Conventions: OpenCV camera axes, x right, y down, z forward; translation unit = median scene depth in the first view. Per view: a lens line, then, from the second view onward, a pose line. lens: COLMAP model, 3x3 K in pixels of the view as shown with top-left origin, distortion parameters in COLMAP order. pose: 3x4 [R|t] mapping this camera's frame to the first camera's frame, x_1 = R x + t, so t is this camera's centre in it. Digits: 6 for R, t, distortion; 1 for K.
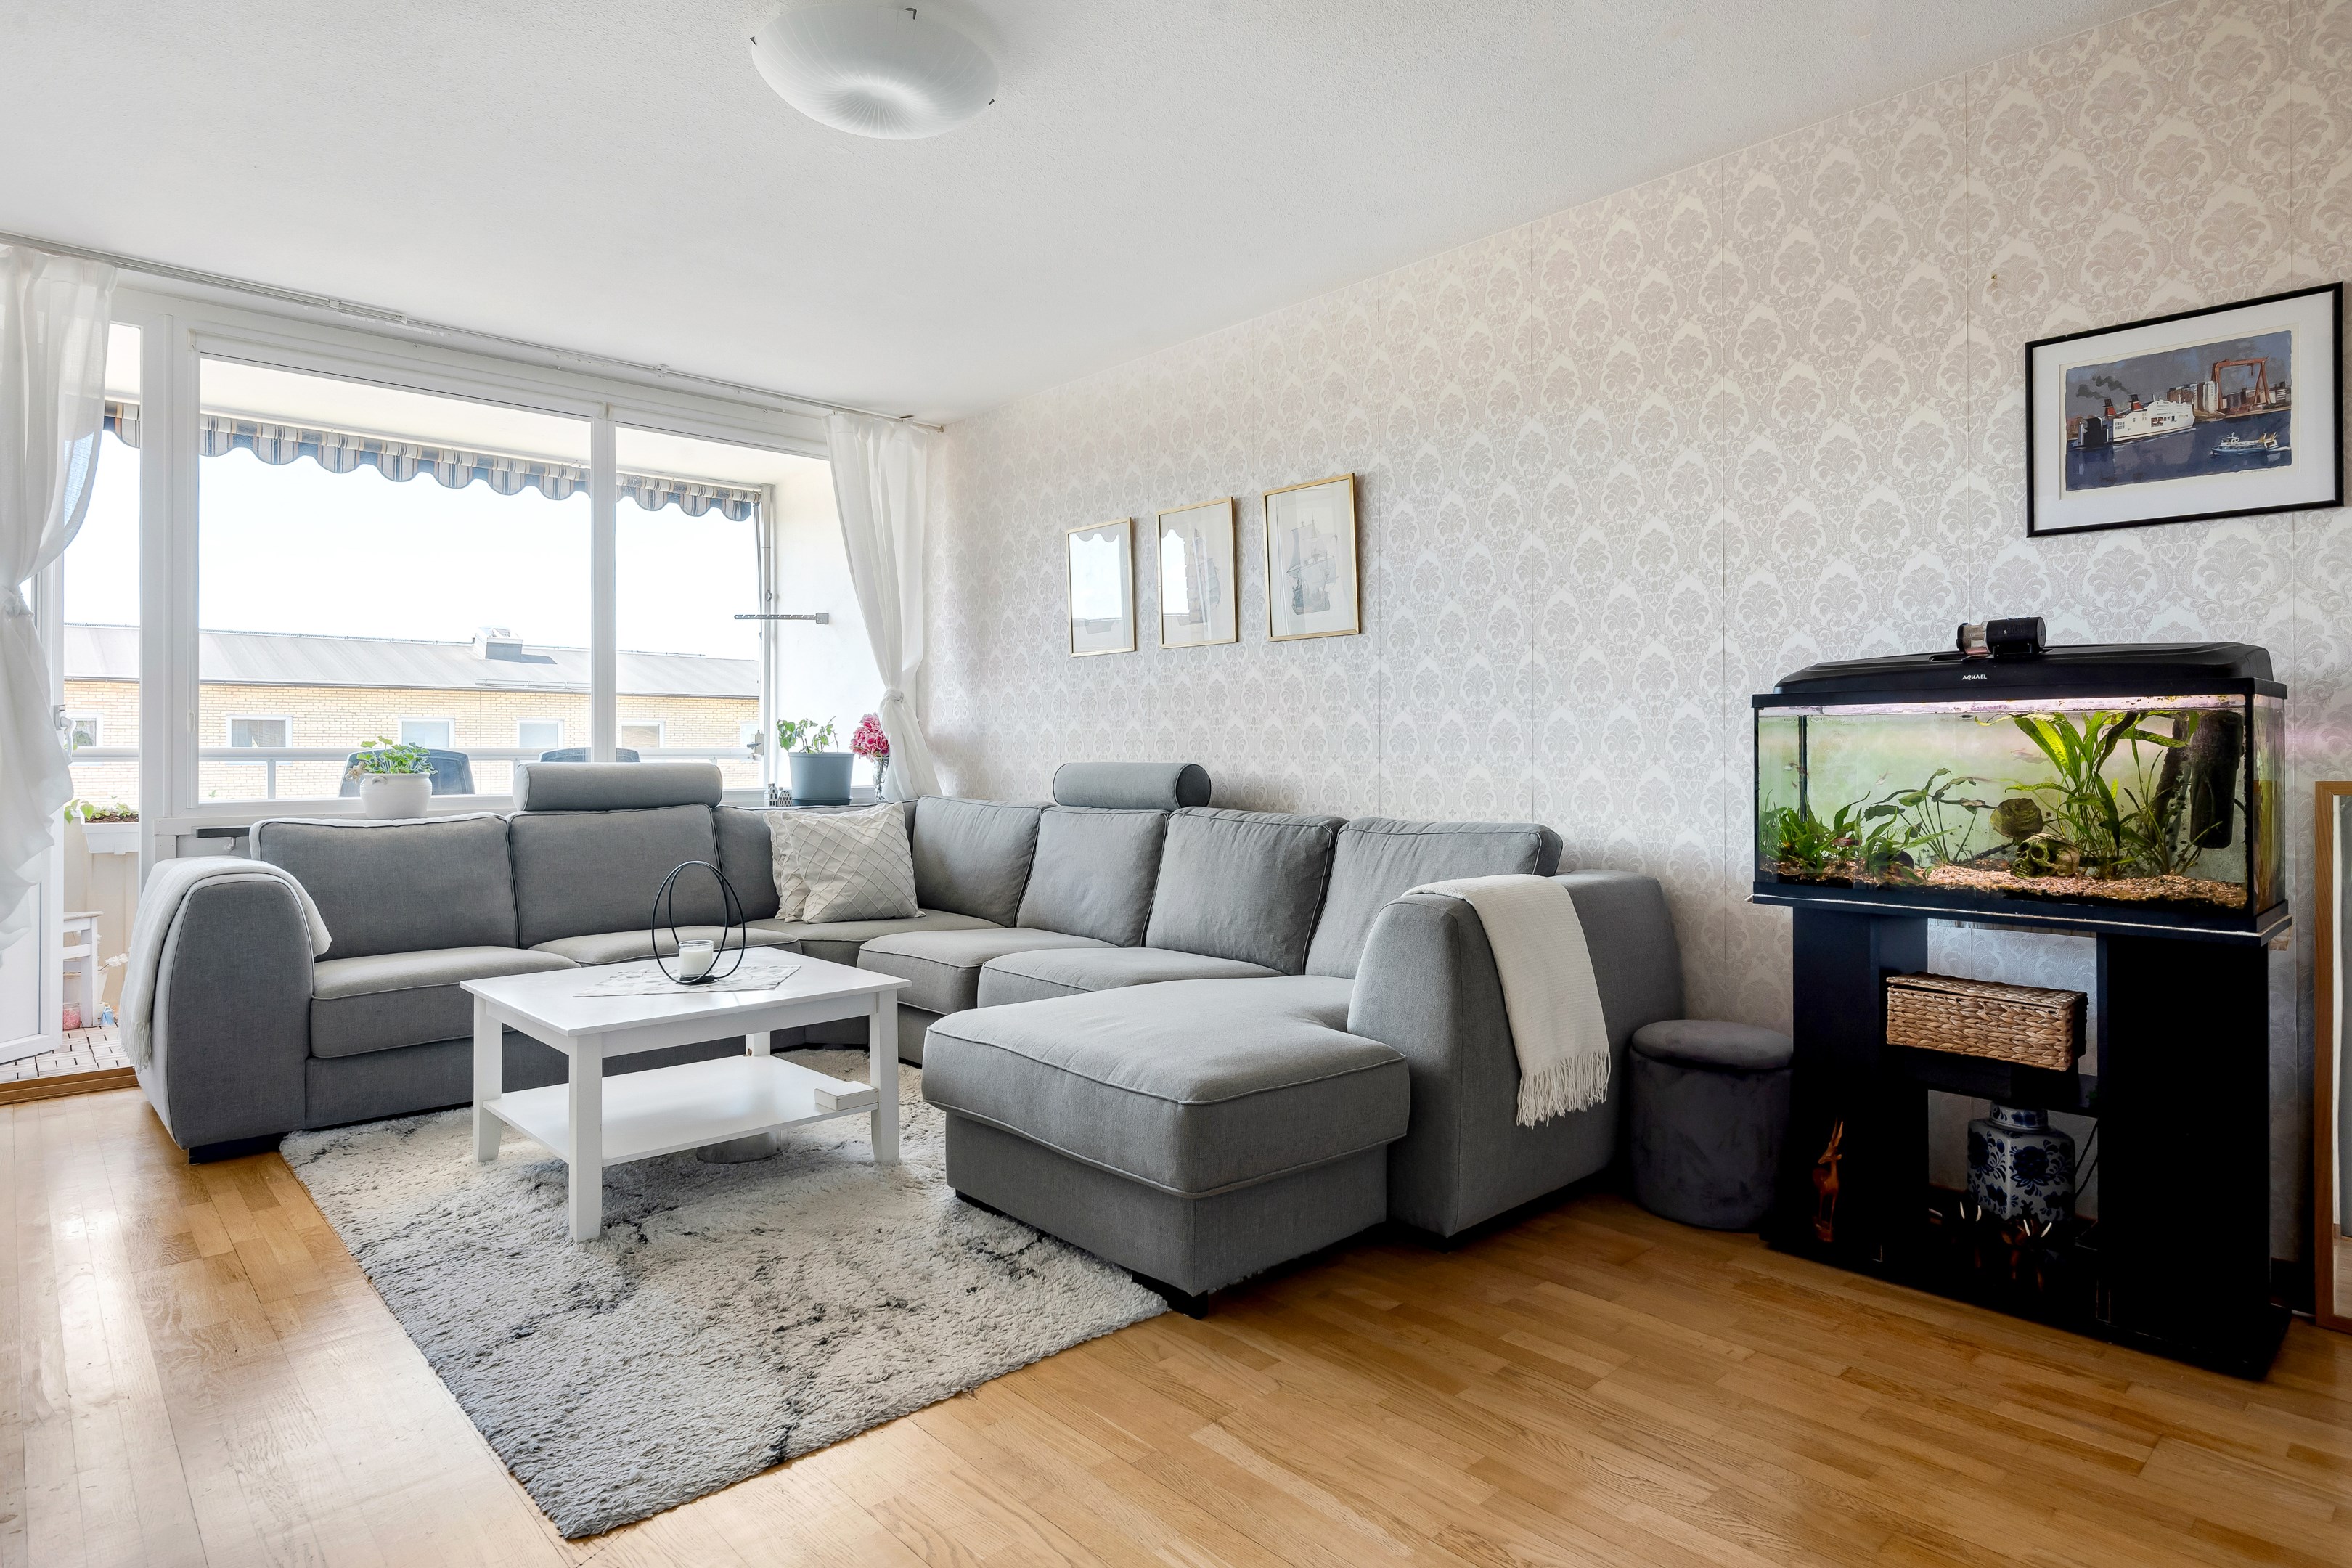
lens RADIAL K [[1281.0, 0, 1178.5], [0, 1281.0, 753.0], [0, 0, 1]] dist [0.000586, -0.001312]
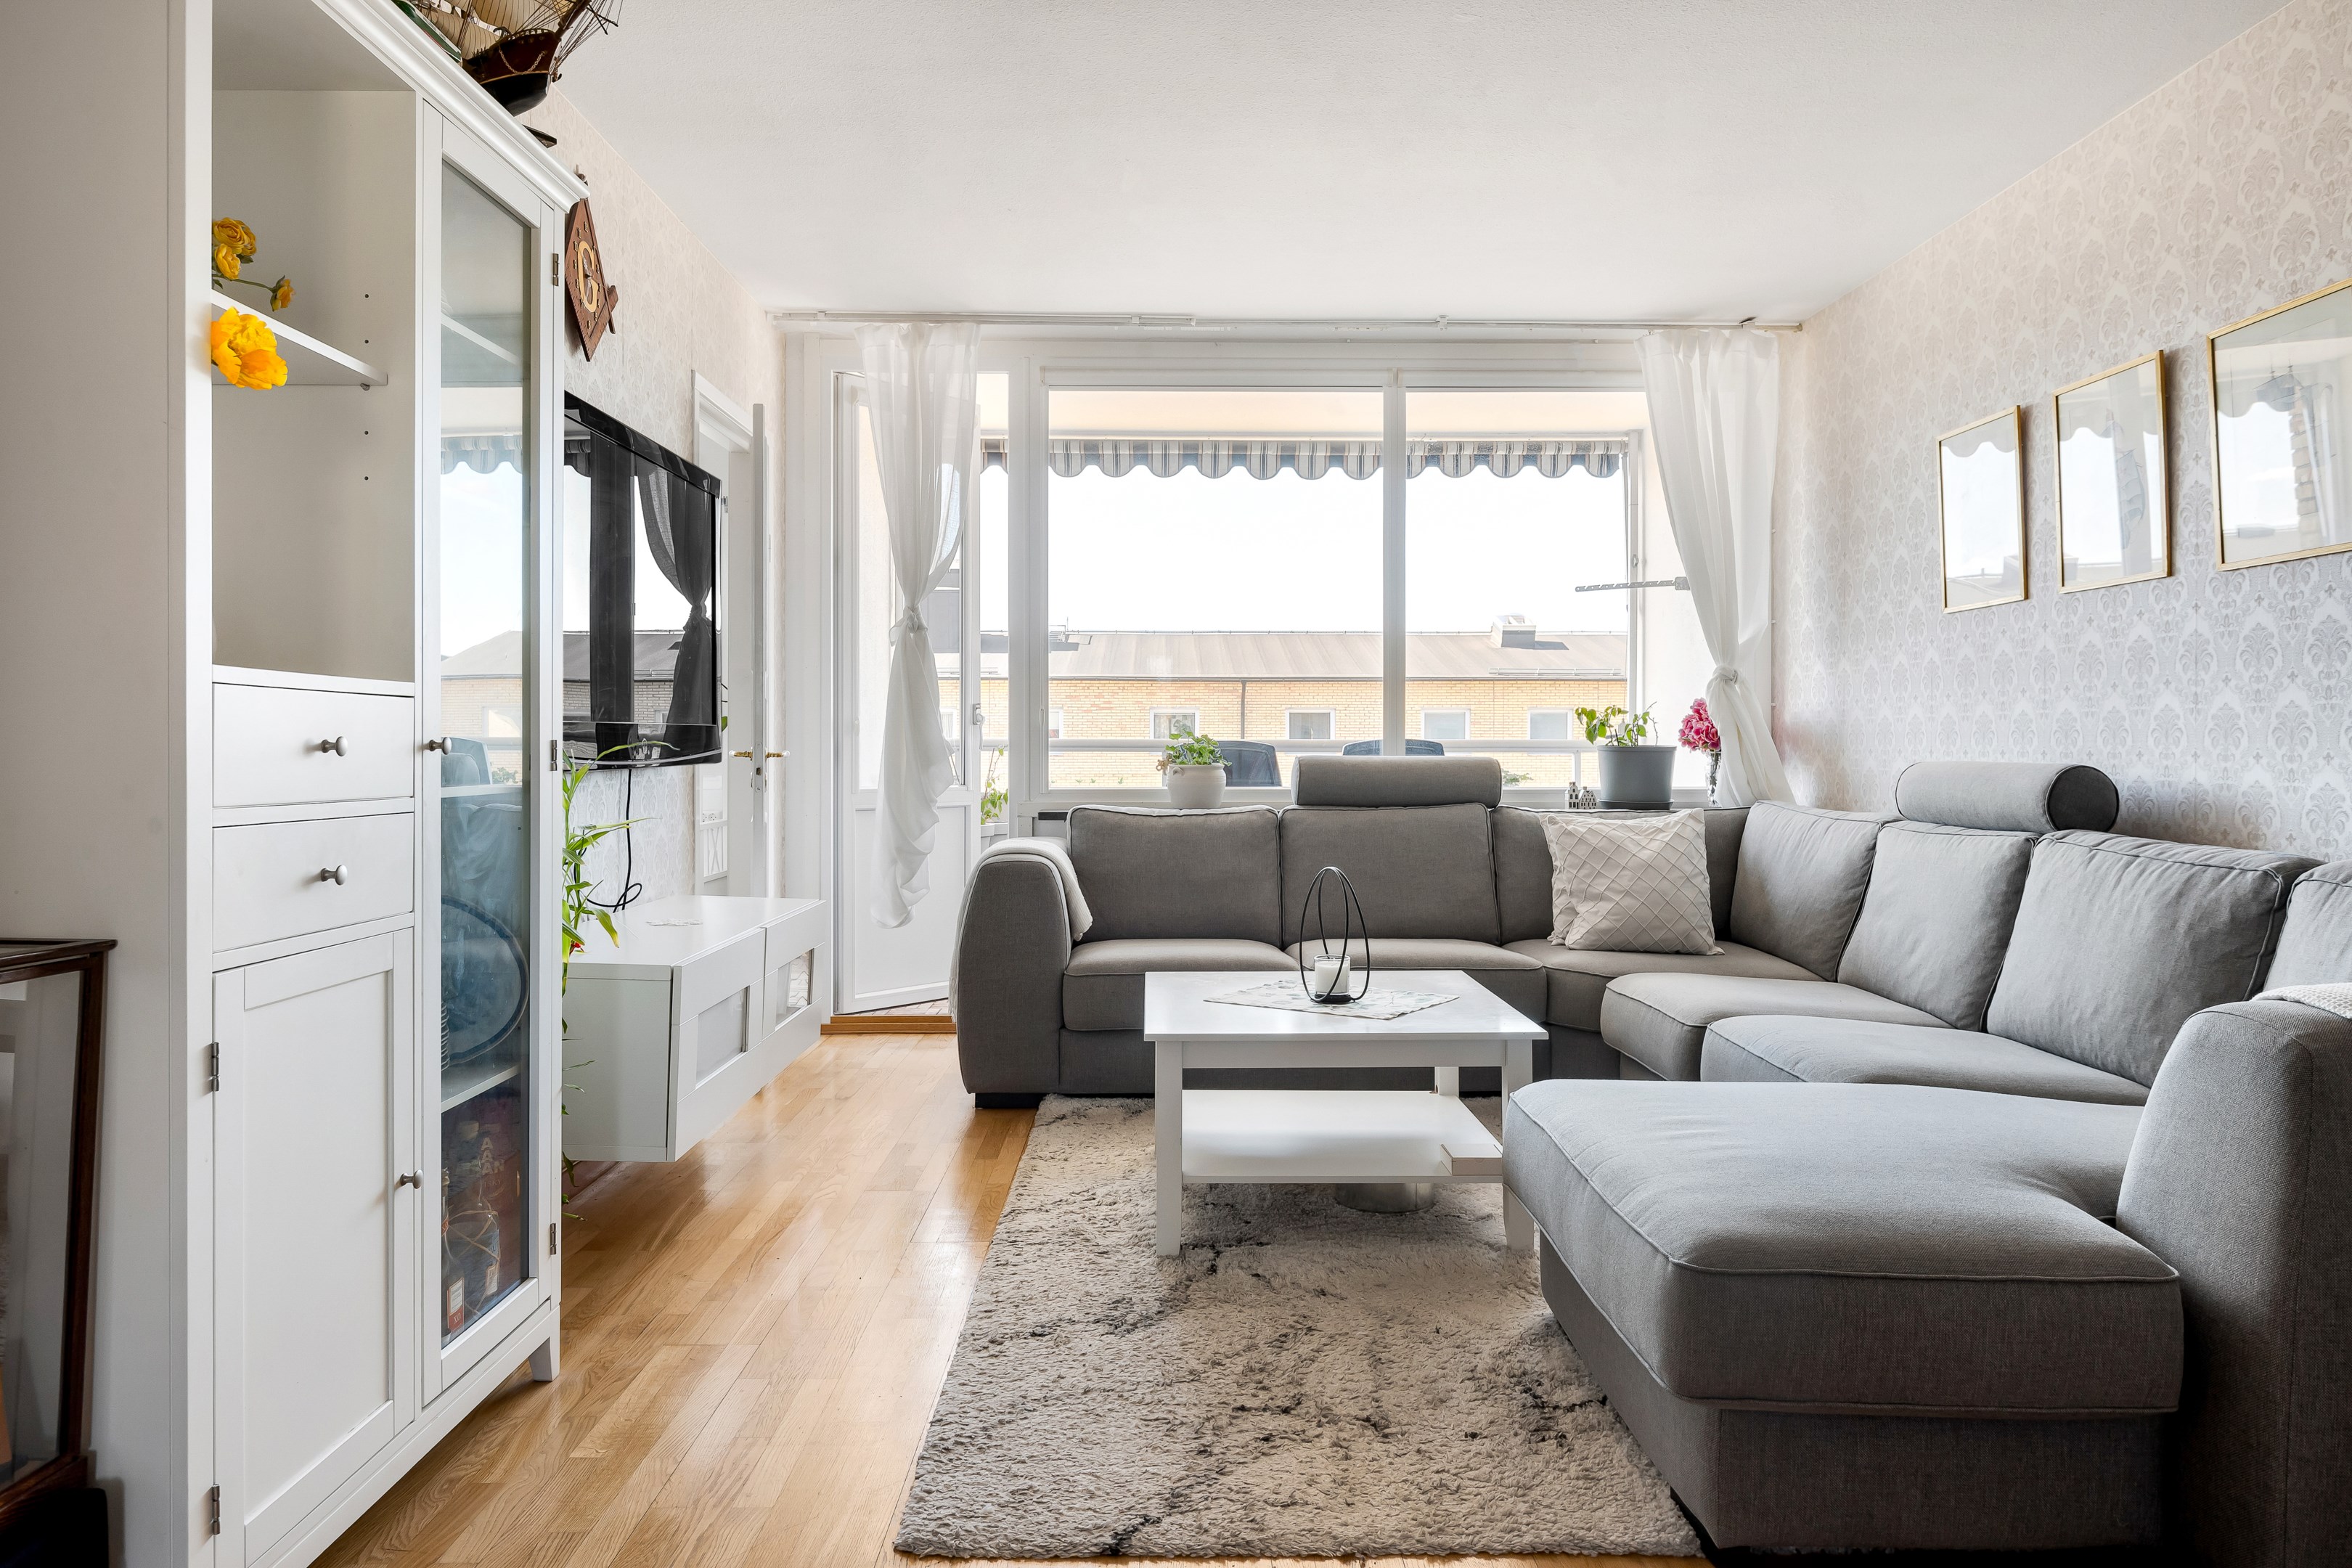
lens RADIAL K [[1454.1, 0, 1183.7], [0, 1454.1, 761.8], [0, 0, 1]] dist [0.002603, -0.000140]
pose [[0.742554, 0.010937, -0.669697, 0.175089], [-0.002876, 0.999910, 0.013141, -0.001901], [0.669780, -0.007832, 0.742518, 0.132393]]
